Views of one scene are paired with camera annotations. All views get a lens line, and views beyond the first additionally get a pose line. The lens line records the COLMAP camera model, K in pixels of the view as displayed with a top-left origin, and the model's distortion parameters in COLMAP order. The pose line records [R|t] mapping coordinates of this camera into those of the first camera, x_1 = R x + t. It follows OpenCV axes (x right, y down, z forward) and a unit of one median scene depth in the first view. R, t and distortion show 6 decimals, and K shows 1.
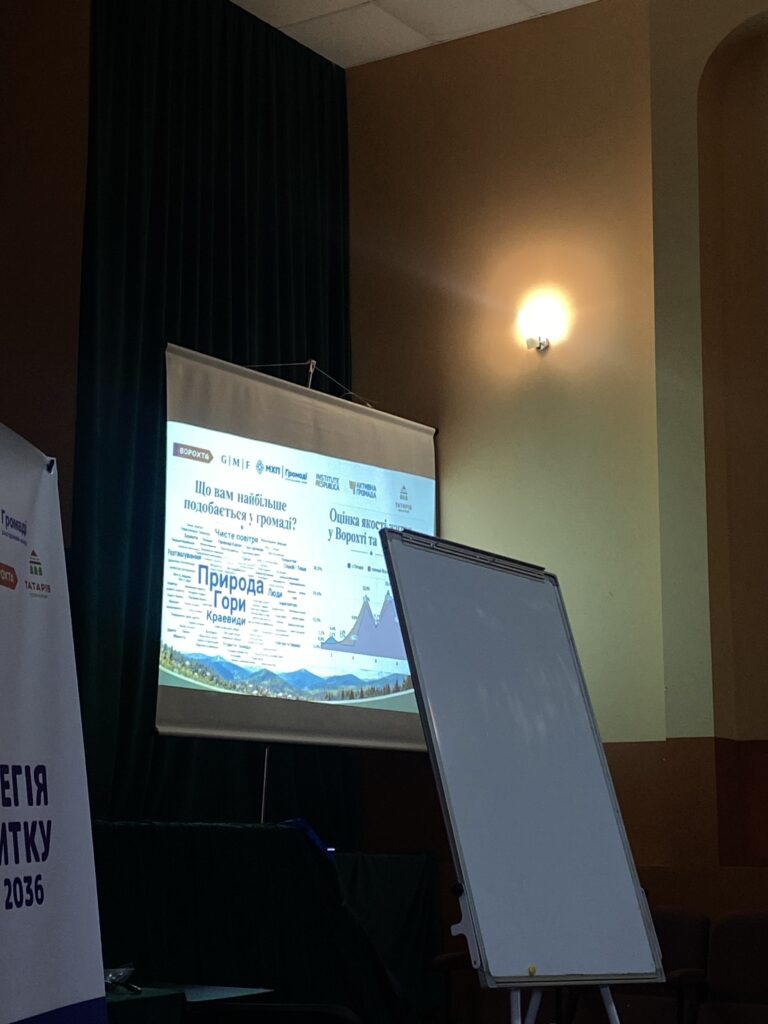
lens RADIAL K [[1865.6, 0, 381.9], [0, 1865.6, 503.9], [0, 0, 1]] dist [0.127602, 0.000000]
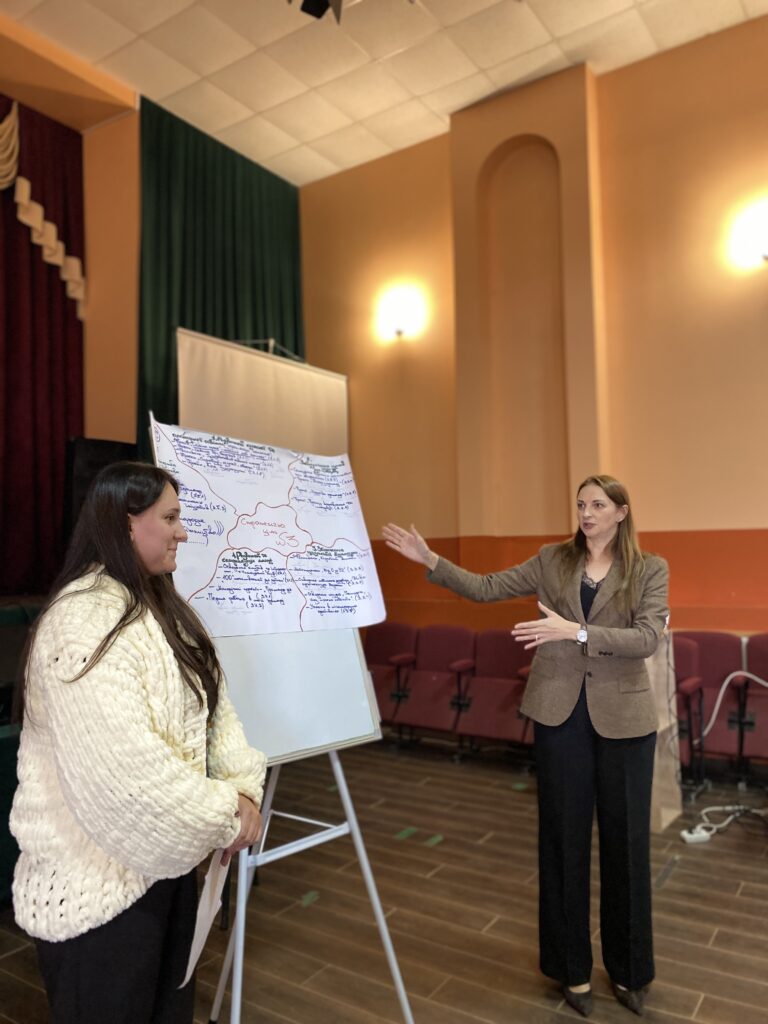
lens RADIAL K [[767.6, 0, 381.6], [0, 767.6, 514.0], [0, 0, 1]] dist [0.011556, -0.019939]
pose [[0.999748, -0.018555, -0.012614, 0.083608], [0.019902, 0.992958, 0.116785, 0.009474], [0.010359, -0.117006, 0.993077, 0.232143]]
